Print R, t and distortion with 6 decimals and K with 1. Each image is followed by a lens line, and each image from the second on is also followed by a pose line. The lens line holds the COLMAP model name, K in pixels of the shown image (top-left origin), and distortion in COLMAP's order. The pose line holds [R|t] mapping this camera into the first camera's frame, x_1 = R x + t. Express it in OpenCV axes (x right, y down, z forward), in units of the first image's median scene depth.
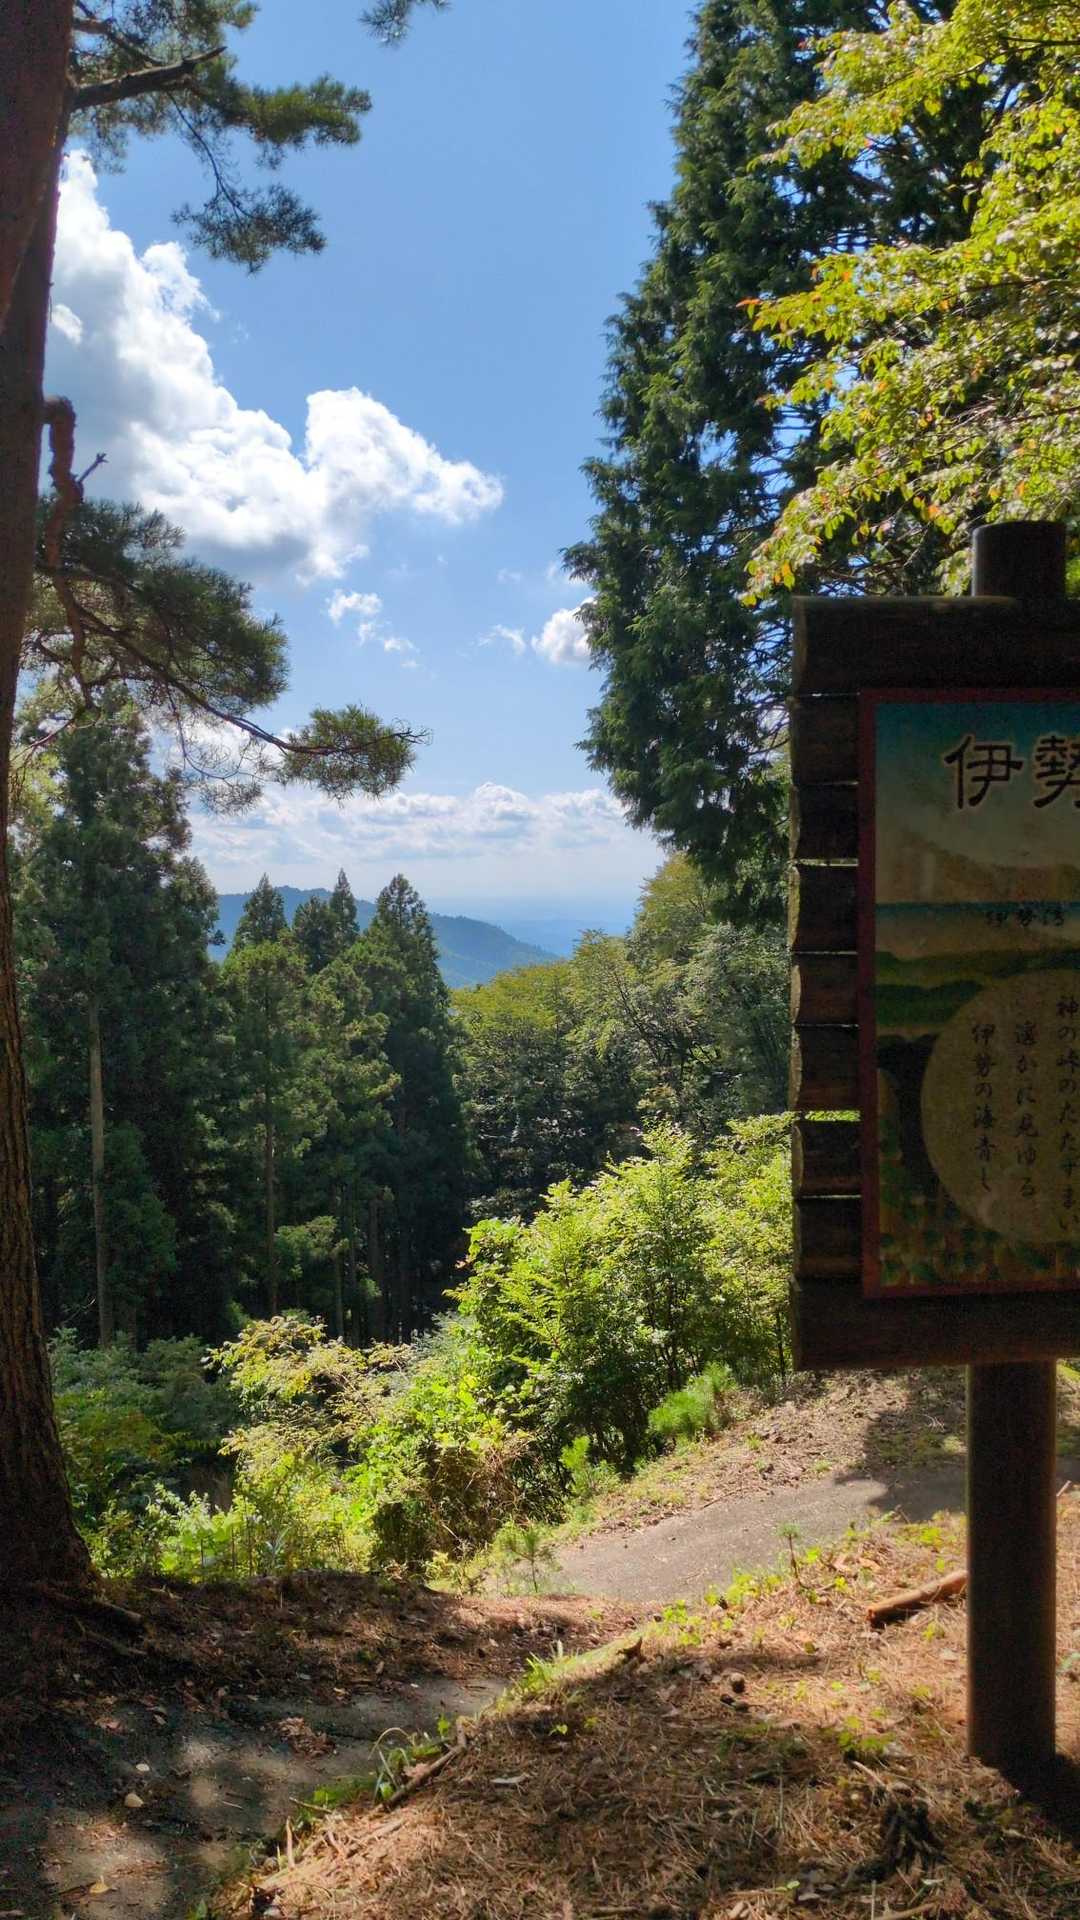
lens RADIAL K [[1724.1, 0, 495.5], [0, 1724.1, 954.2], [0, 0, 1]] dist [0.010357, 0.002531]
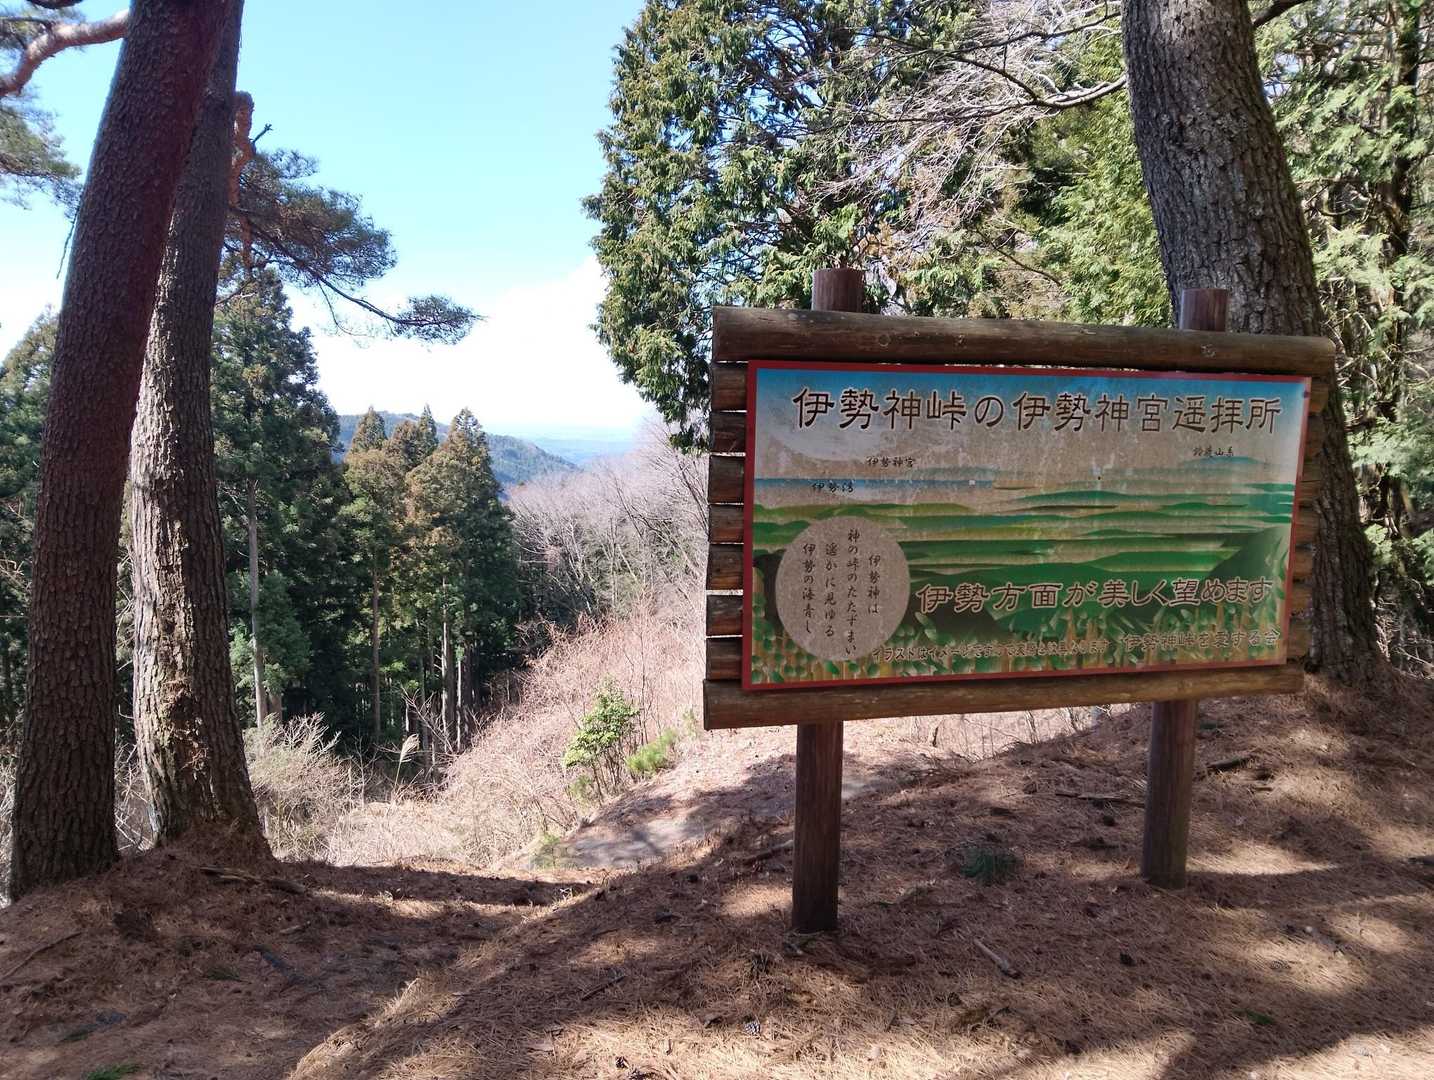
lens RADIAL K [[1143.1, 0, 717.0], [0, 1143.1, 540.0], [0, 0, 1]] dist [-0.010722, -0.010483]
pose [[0.986653, 0.013382, 0.162285, -0.015364], [-0.024461, 0.997489, 0.066467, -0.042901], [-0.160988, -0.069549, 0.984503, -0.194499]]
